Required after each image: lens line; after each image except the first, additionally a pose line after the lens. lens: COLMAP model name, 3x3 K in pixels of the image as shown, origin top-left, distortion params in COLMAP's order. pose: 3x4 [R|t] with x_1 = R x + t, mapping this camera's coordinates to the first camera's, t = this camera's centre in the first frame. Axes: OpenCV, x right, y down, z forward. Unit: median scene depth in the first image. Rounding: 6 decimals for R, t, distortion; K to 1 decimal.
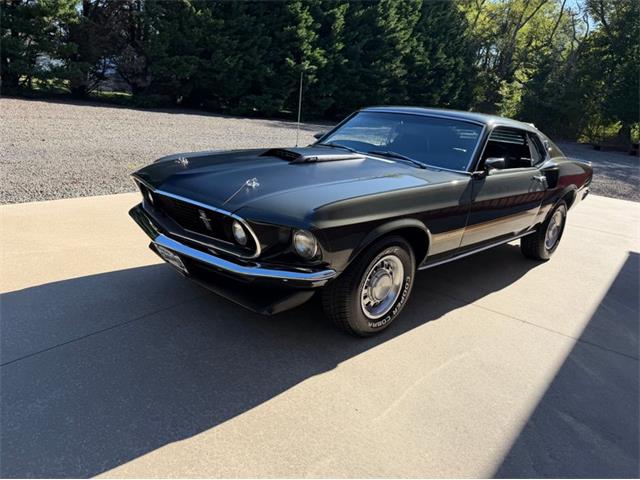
lens RADIAL K [[455.3, 0, 315.8], [0, 455.3, 237.2], [0, 0, 1]] dist [0.016499, -0.021209]
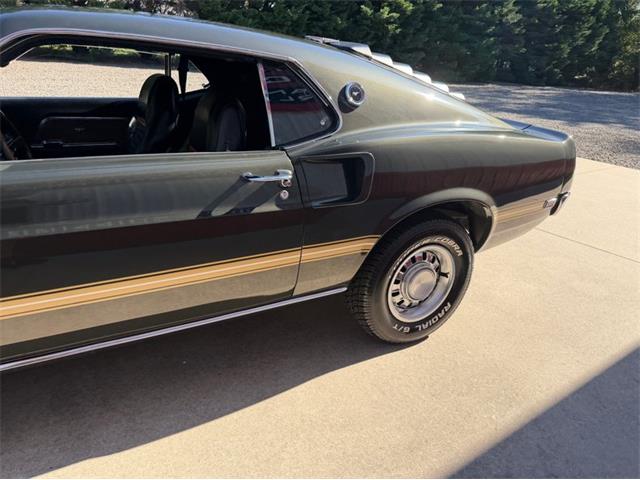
lens RADIAL K [[454.0, 0, 322.1], [0, 454.0, 243.9], [0, 0, 1]] dist [0.018815, -0.024171]
pose [[0.964859, 0.071003, -0.252992, 0.107315], [-0.048610, 0.994413, 0.093698, -0.019071], [0.258232, -0.078108, 0.962920, 0.106442]]
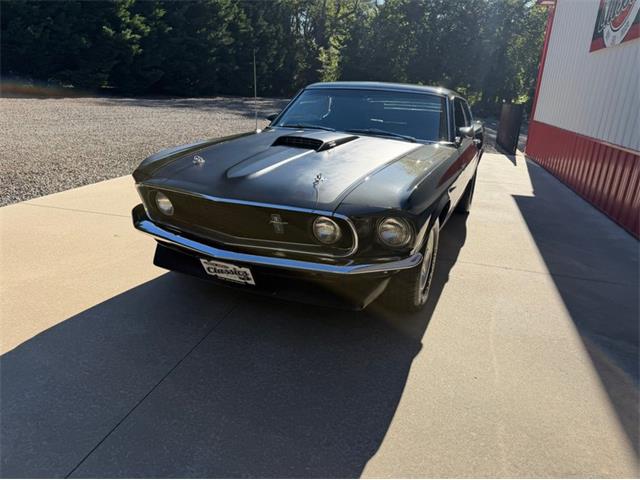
lens RADIAL K [[455.3, 0, 317.3], [0, 455.3, 238.9], [0, 0, 1]] dist [0.016499, -0.021209]
pose [[0.924591, -0.164357, 0.343683, -0.049418], [0.141491, 0.985769, 0.090772, -0.008109], [-0.353711, -0.035299, 0.934688, 0.011981]]
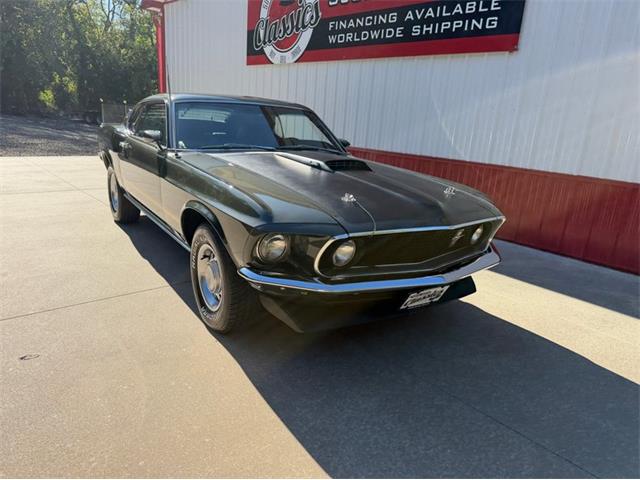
lens RADIAL K [[455.3, 0, 311.7], [0, 455.3, 243.7], [0, 0, 1]] dist [0.016499, -0.021209]
pose [[0.207045, -0.351273, 0.913094, -0.127572], [0.233133, 0.924146, 0.302661, -0.042170], [-0.950148, 0.150208, 0.273233, 0.104581]]
